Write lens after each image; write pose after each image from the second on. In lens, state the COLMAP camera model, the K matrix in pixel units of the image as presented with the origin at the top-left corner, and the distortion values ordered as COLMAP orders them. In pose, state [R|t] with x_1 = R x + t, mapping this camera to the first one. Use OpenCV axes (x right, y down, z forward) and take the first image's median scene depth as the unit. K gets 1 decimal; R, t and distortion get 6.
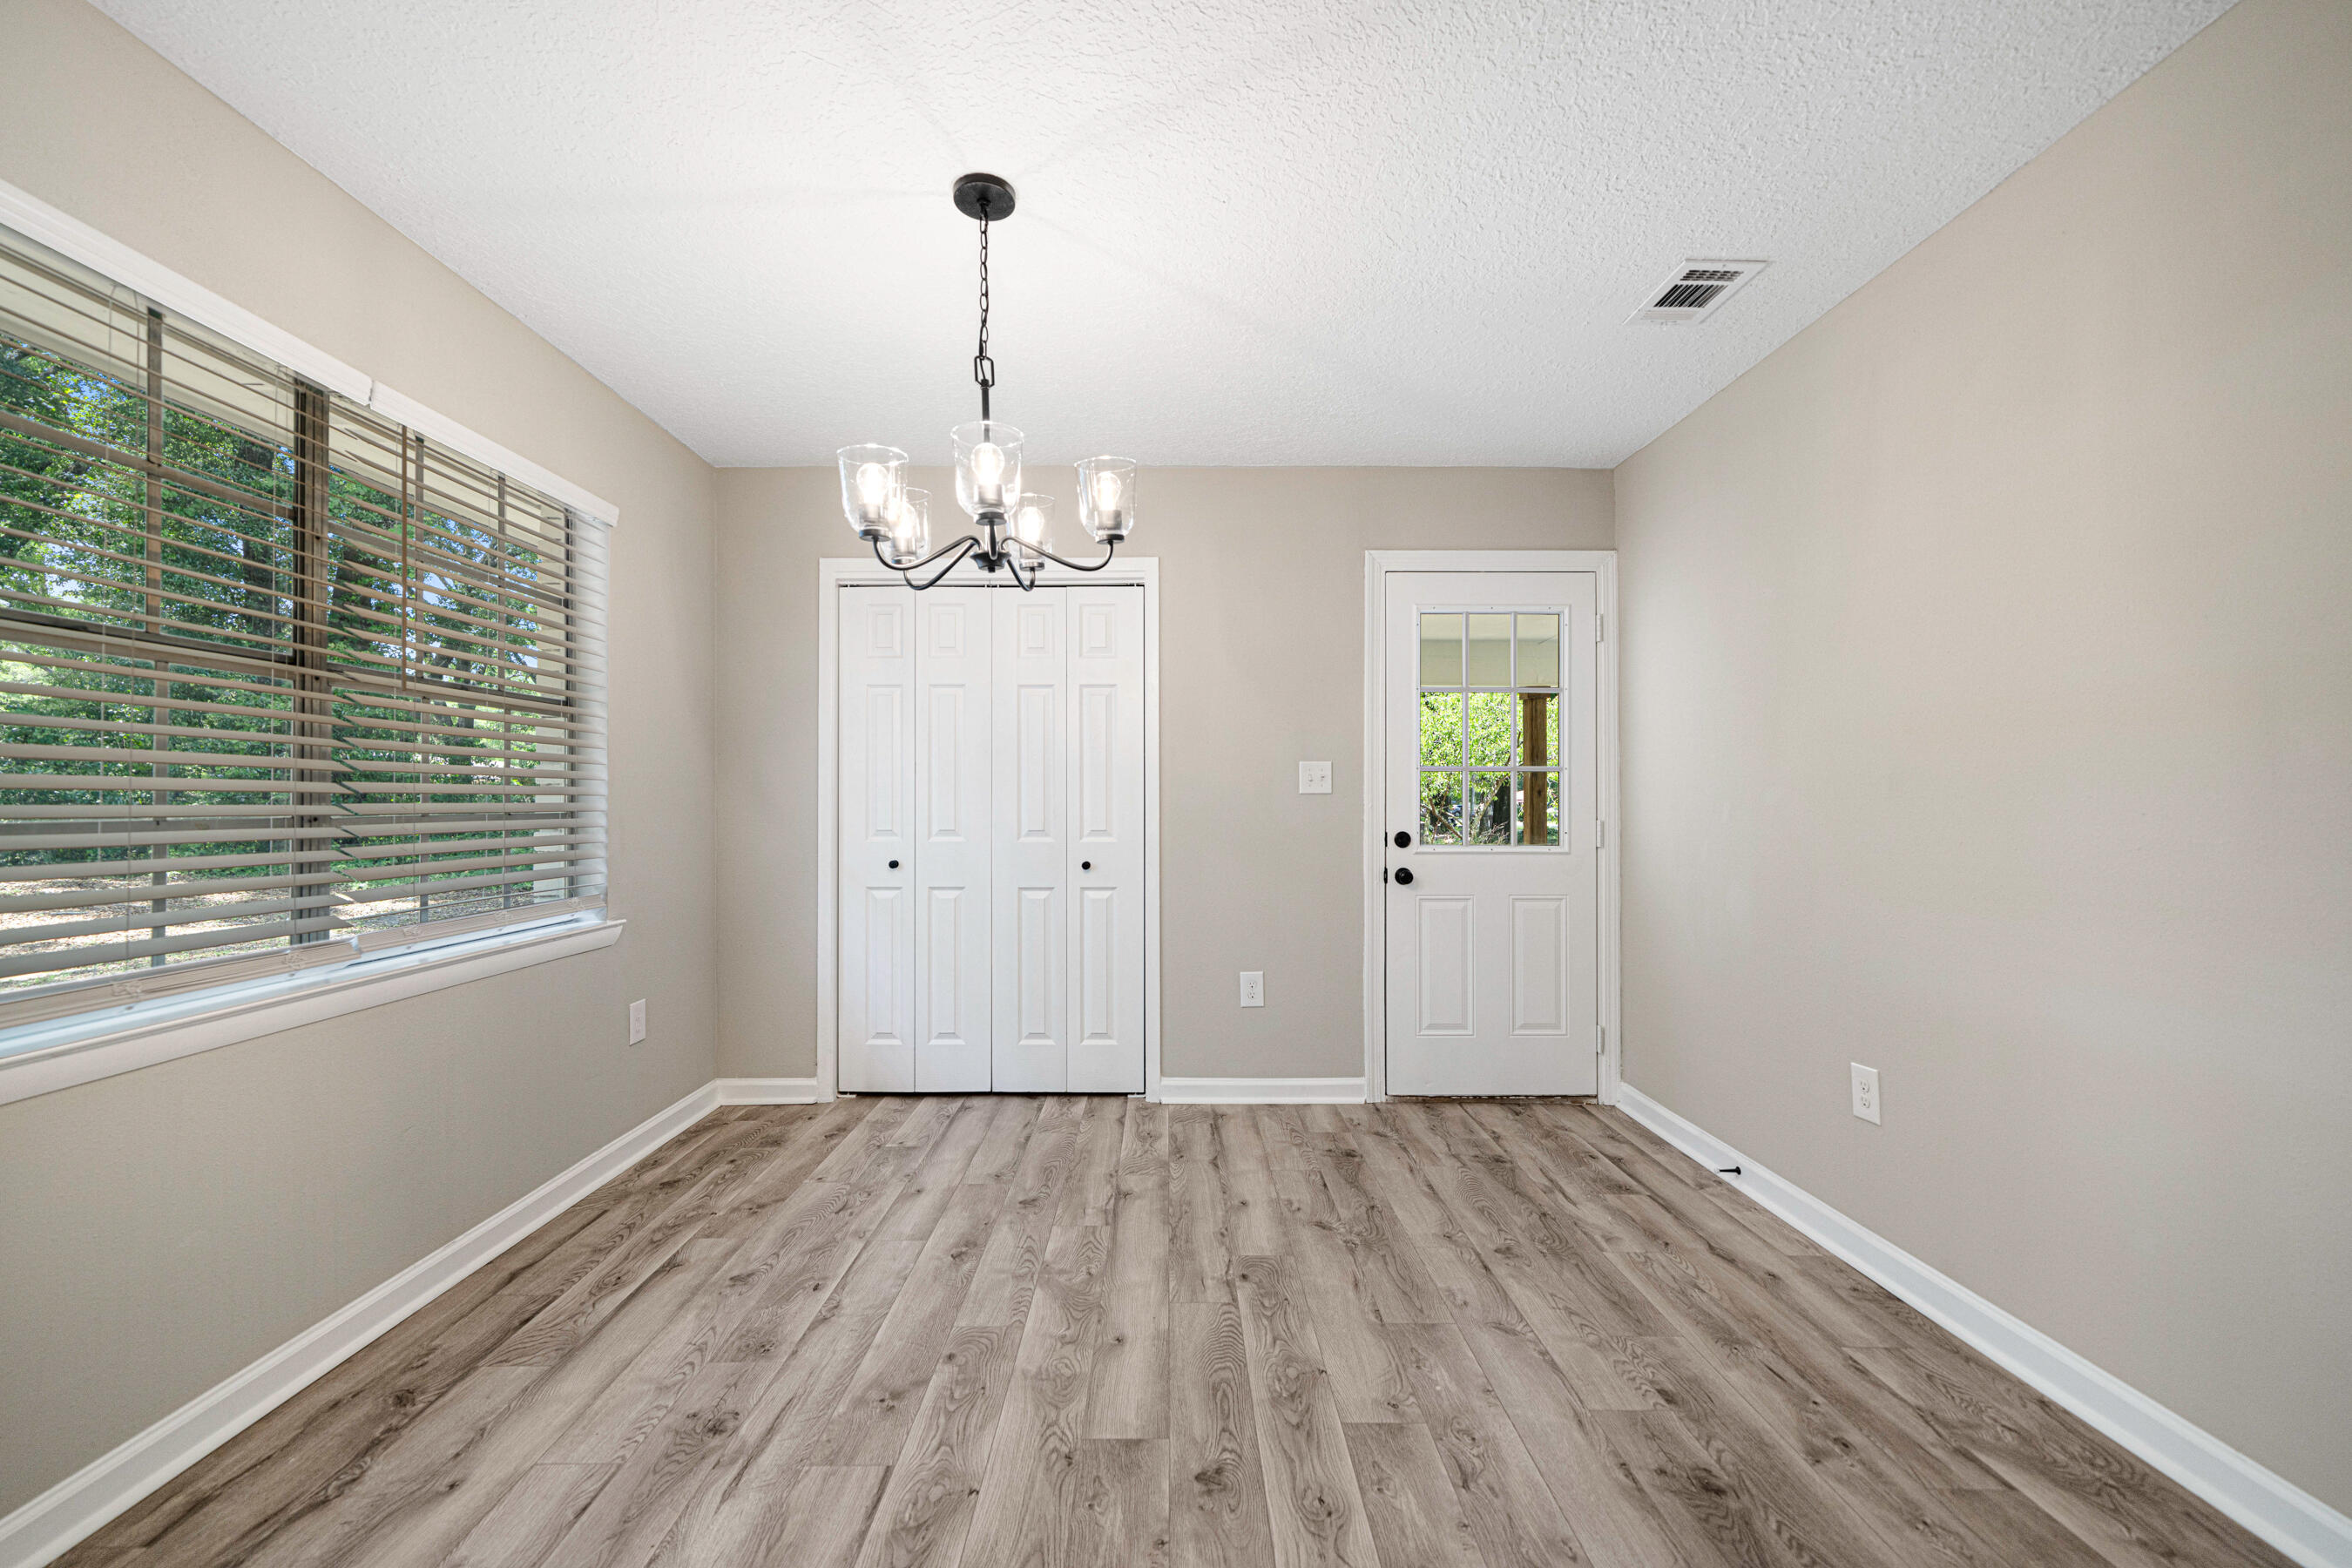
lens RADIAL K [[935.7, 0, 1168.7], [0, 935.7, 793.4], [0, 0, 1]] dist [0.000807, -0.000189]
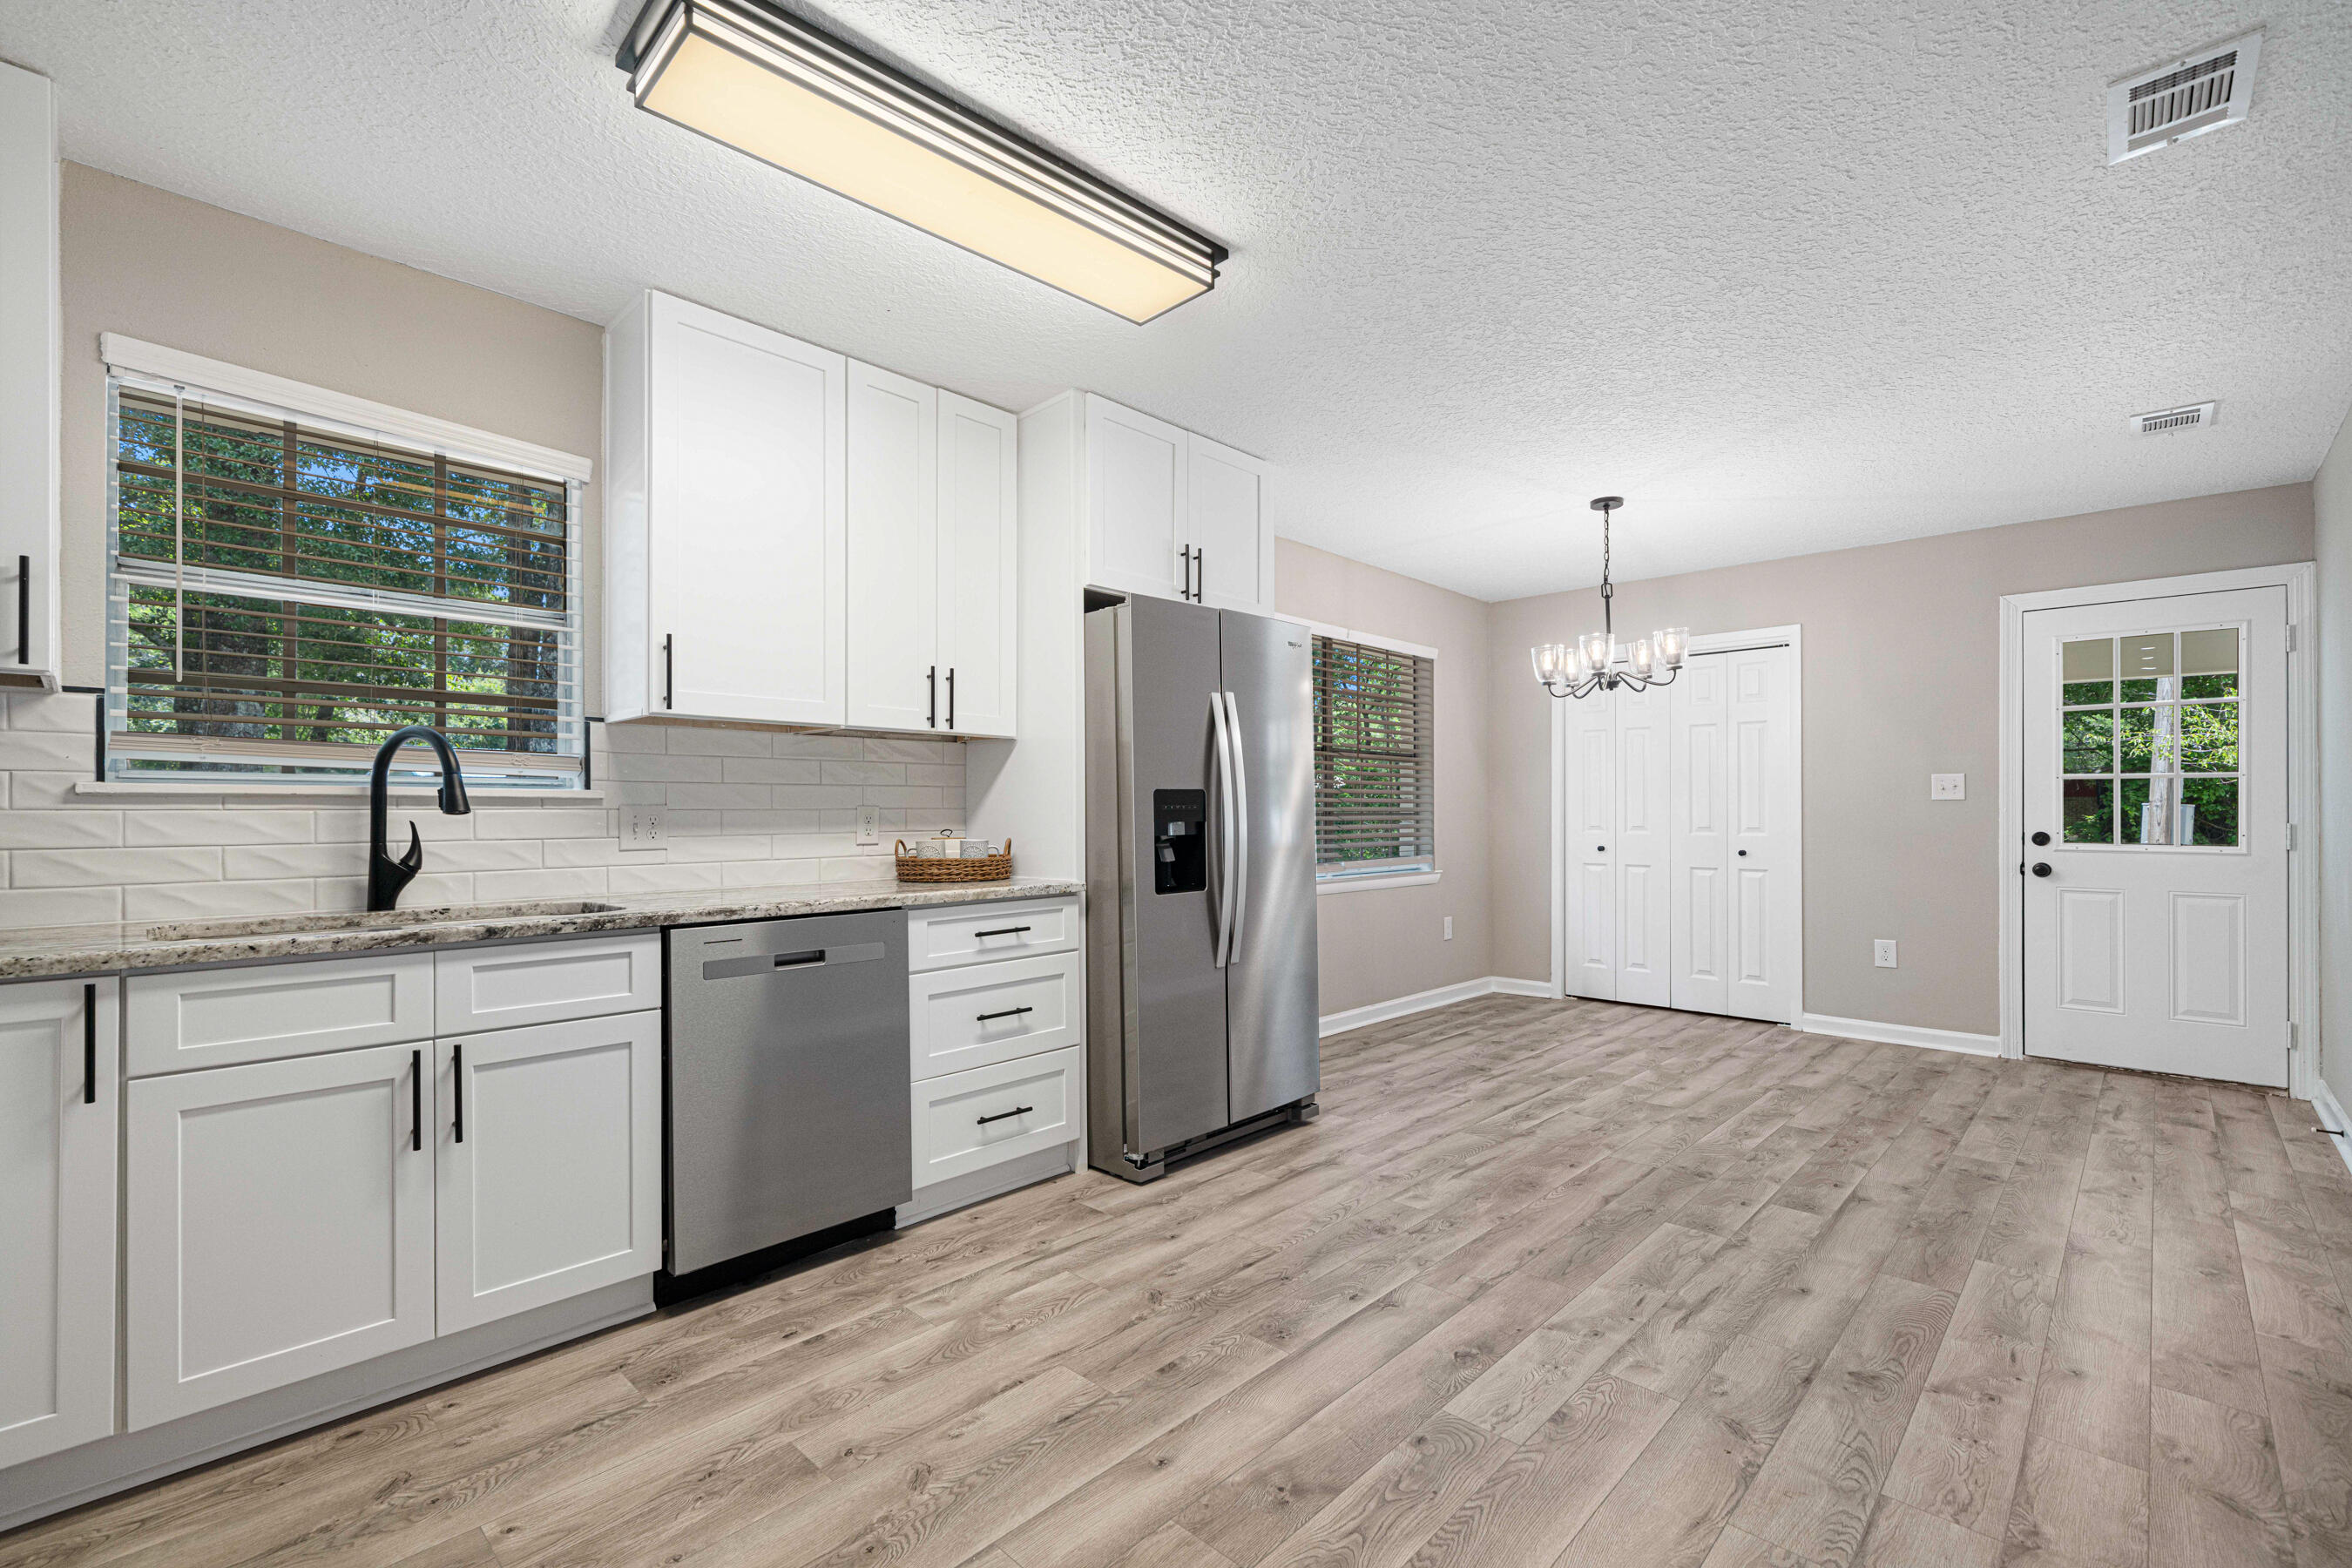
lens RADIAL K [[1000.2, 0, 1159.1], [0, 1000.2, 807.4], [0, 0, 1]] dist [0.001813, 0.000031]
pose [[0.704905, -0.001042, -0.709301, 0.487584], [0.003538, 0.999992, 0.002047, 0.004969], [0.709293, -0.003953, 0.704902, -0.899892]]
